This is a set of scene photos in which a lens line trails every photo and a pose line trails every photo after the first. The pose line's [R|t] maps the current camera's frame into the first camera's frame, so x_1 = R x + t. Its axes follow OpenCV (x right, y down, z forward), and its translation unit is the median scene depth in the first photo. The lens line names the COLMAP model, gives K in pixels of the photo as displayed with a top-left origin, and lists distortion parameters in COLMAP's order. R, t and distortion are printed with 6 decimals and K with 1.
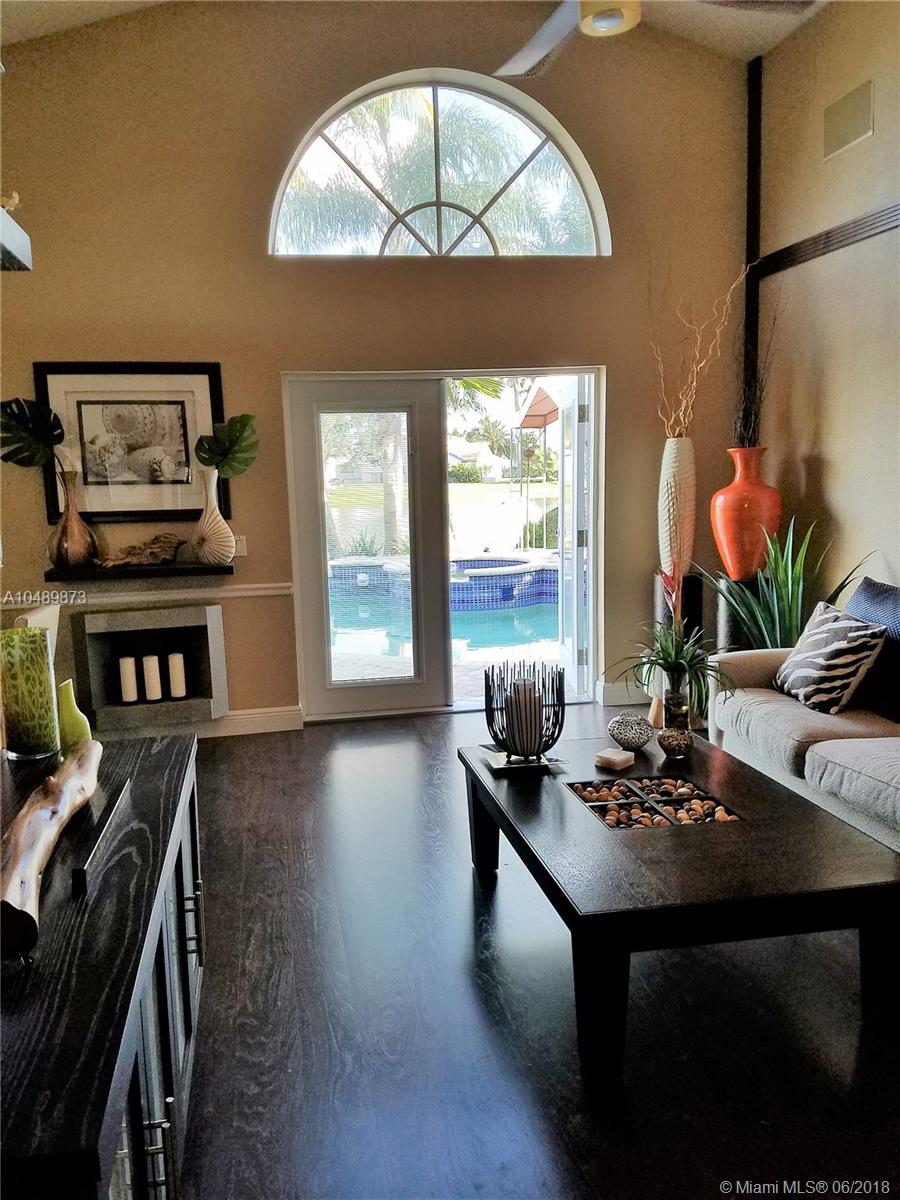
lens RADIAL K [[944.9, 0, 473.3], [0, 944.9, 618.6], [0, 0, 1]] dist [0.241937, -0.375389]
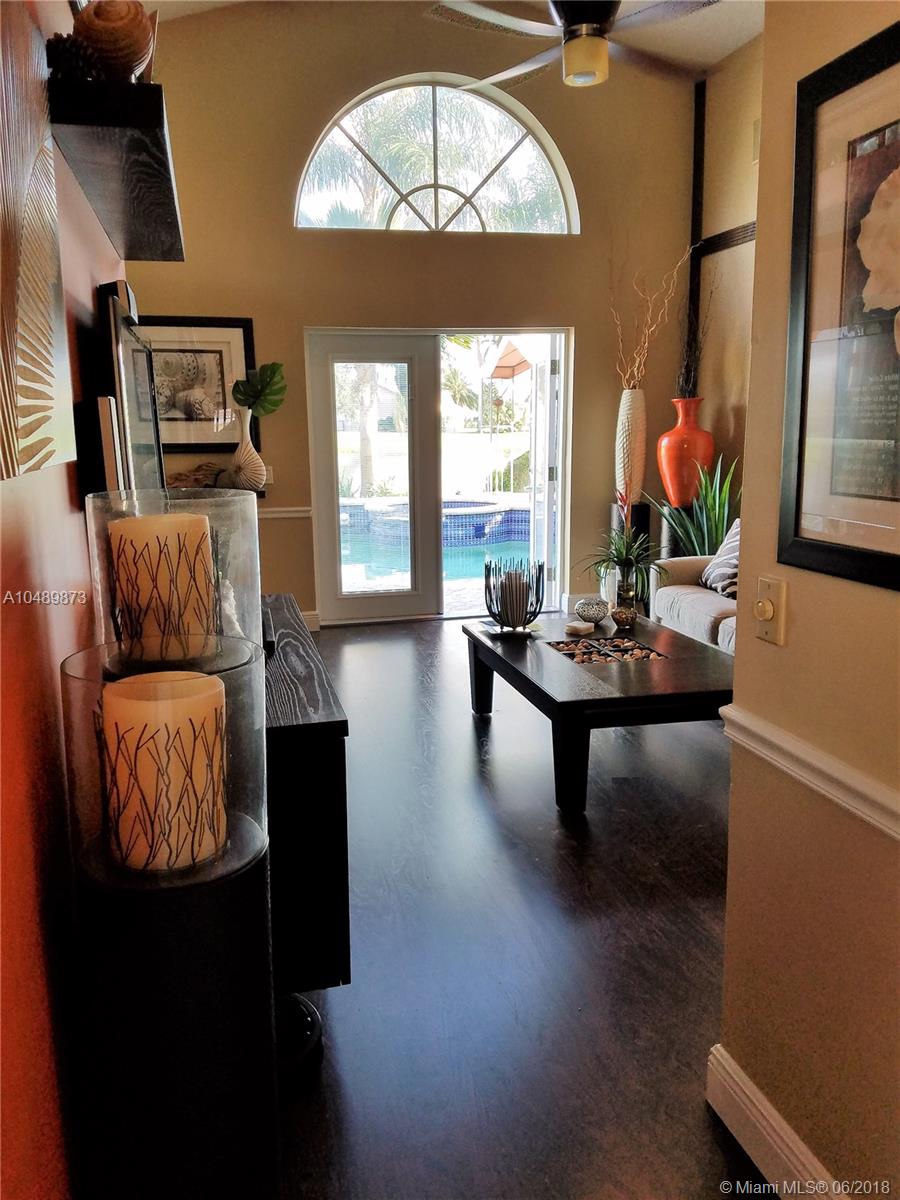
lens RADIAL K [[944.9, 0, 473.3], [0, 944.9, 618.6], [0, 0, 1]] dist [0.241937, -0.375389]
pose [[0.998981, 0.005879, 0.044747, -0.042190], [-0.008058, 0.998782, 0.048688, 0.045176], [-0.044406, -0.048999, 0.997811, -0.224708]]
